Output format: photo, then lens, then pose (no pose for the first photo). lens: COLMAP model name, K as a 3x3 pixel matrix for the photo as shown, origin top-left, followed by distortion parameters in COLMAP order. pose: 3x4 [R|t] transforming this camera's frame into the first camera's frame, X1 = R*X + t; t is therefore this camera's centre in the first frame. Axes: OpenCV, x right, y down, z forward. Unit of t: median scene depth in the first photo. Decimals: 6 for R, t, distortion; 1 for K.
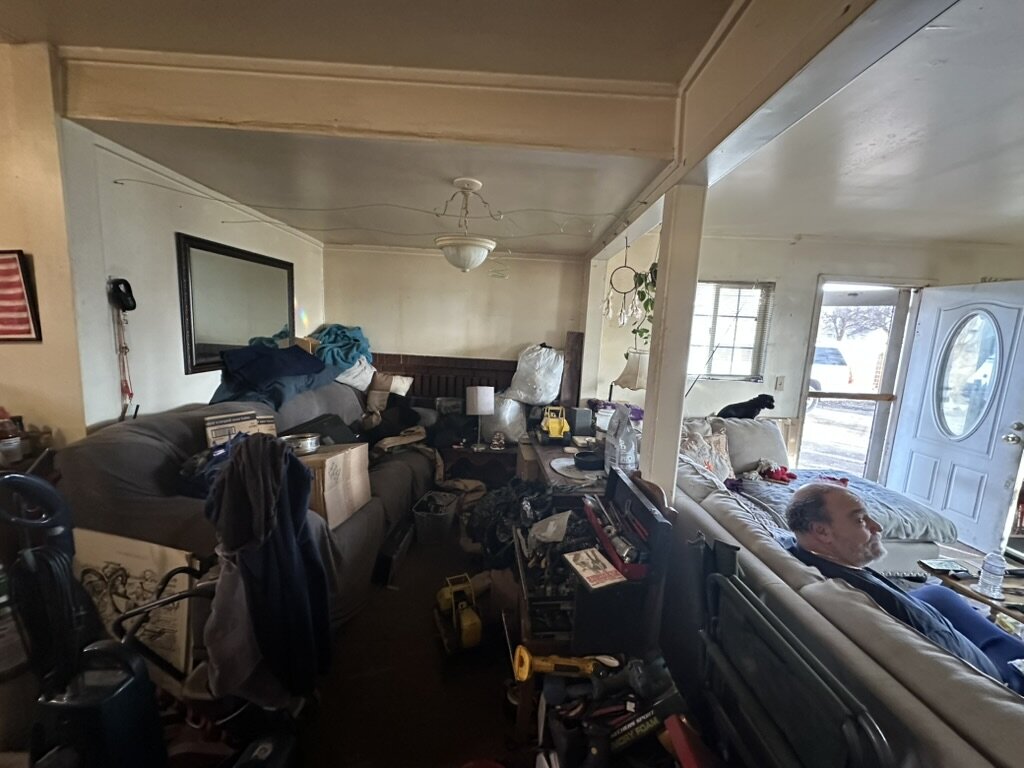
lens RADIAL K [[409.1, 0, 510.1], [0, 409.1, 383.6], [0, 0, 1]] dist [-0.005858, 0.001412]
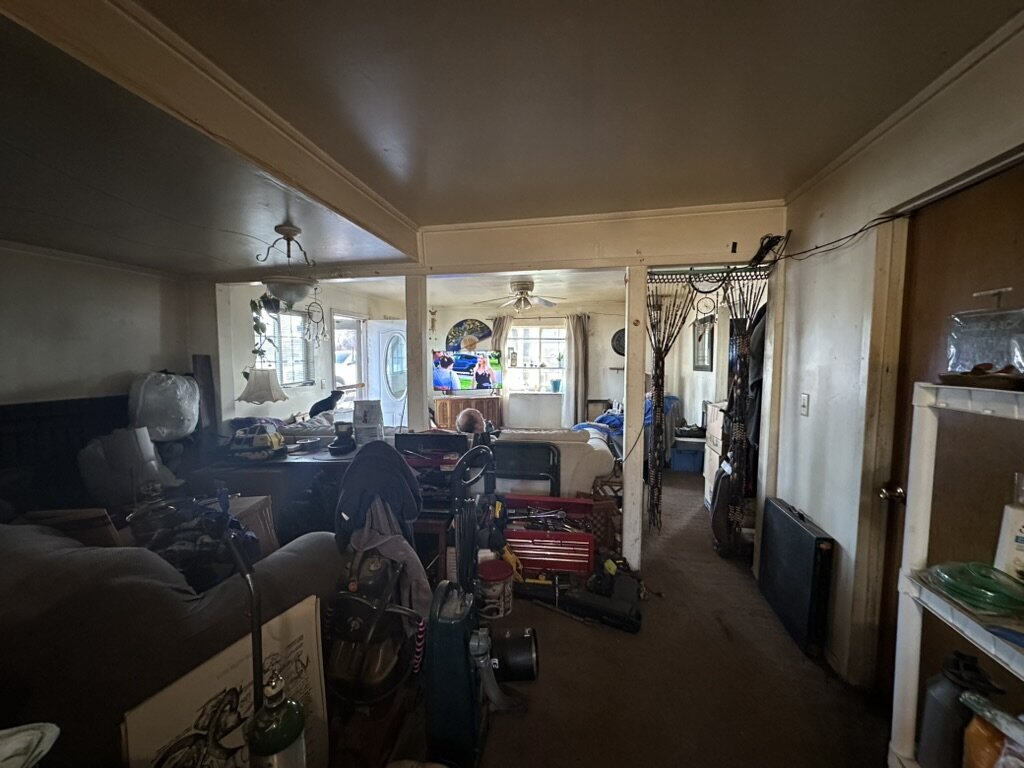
lens RADIAL K [[409.1, 0, 512.6], [0, 409.1, 386.0], [0, 0, 1]] dist [-0.005858, 0.001412]
pose [[0.165028, -0.124749, 0.978368, -0.951362], [0.149790, 0.983632, 0.100154, -0.058421], [-0.974848, 0.130022, 0.181013, 0.177253]]
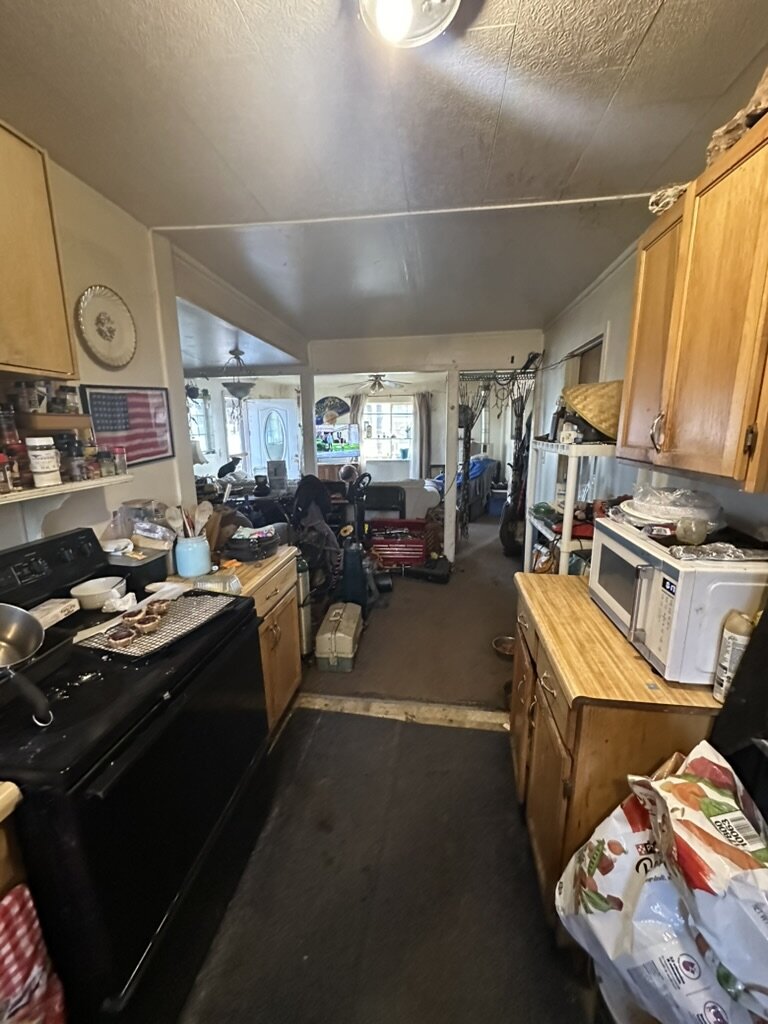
lens RADIAL K [[409.1, 0, 386.5], [0, 409.1, 512.8], [0, 0, 1]] dist [-0.005858, 0.001412]
pose [[0.108267, -0.255088, 0.960837, -1.630762], [0.155748, 0.958936, 0.237034, -0.093891], [-0.981846, 0.123985, 0.143550, 0.108617]]
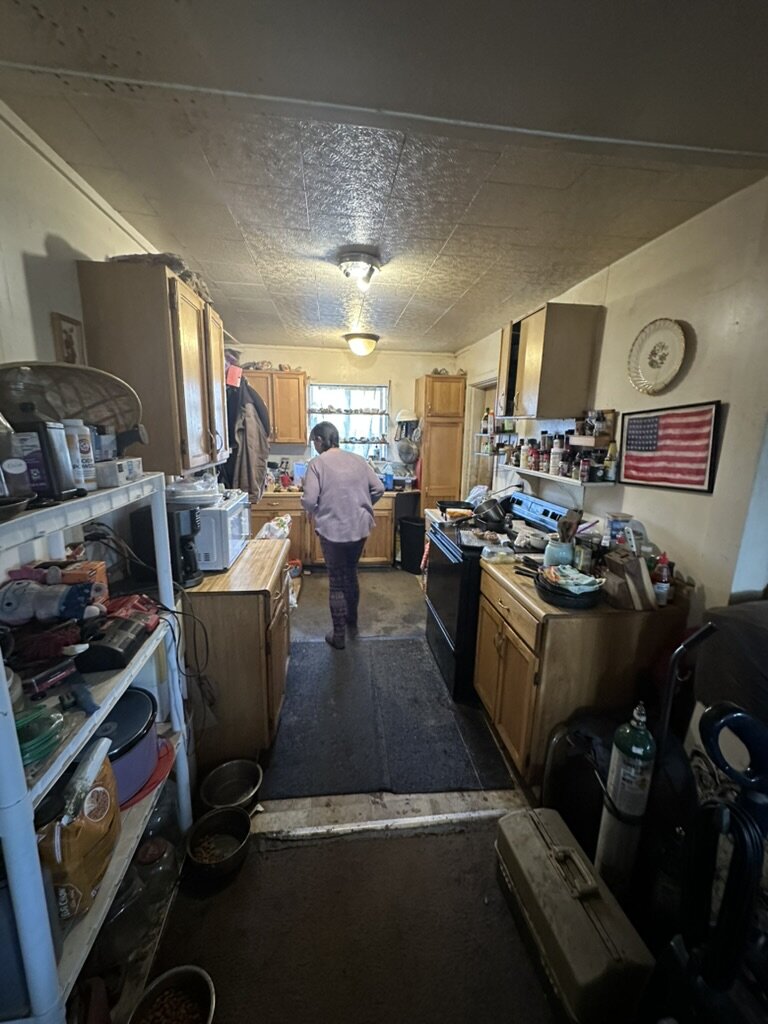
lens RADIAL K [[409.1, 0, 383.8], [0, 409.1, 512.3], [0, 0, 1]] dist [-0.005858, 0.001412]
pose [[0.146052, 0.155307, -0.977010, -0.215197], [-0.157799, 0.978613, 0.131972, -0.045064], [0.976611, 0.134897, 0.167435, 0.059781]]
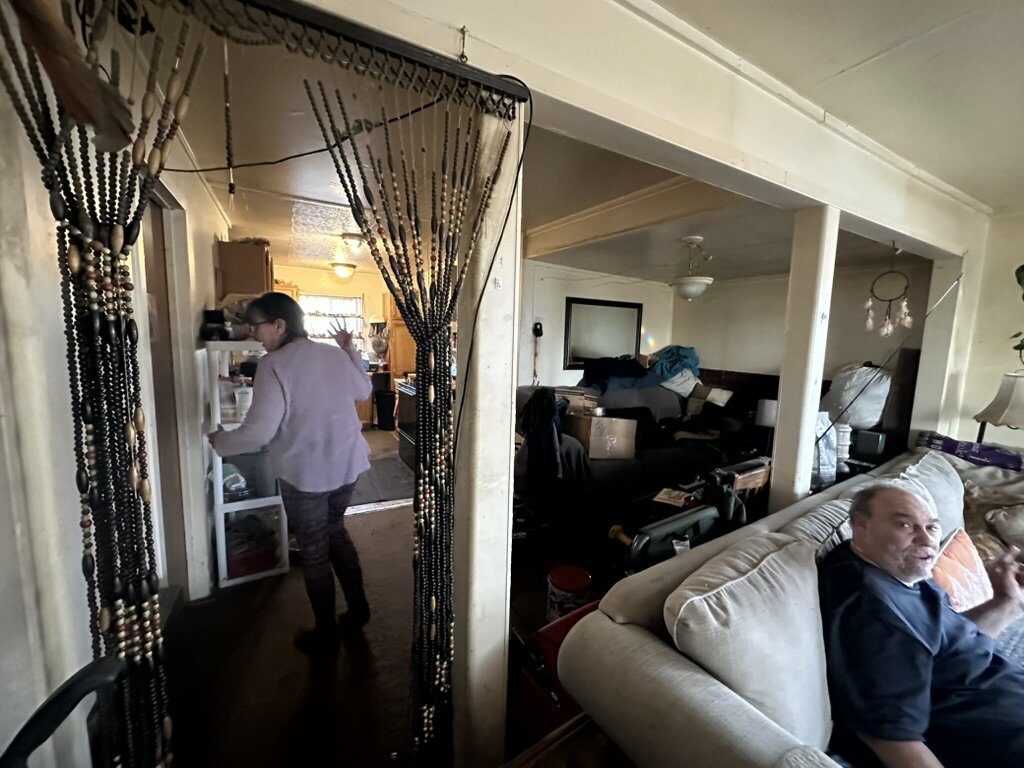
lens RADIAL K [[409.1, 0, 512.7], [0, 409.1, 383.2], [0, 0, 1]] dist [-0.005858, 0.001412]
pose [[0.511595, 0.059690, -0.857151, 0.651404], [-0.125363, 0.992094, -0.005737, 0.072019], [0.850032, 0.110390, 0.515034, -0.158676]]
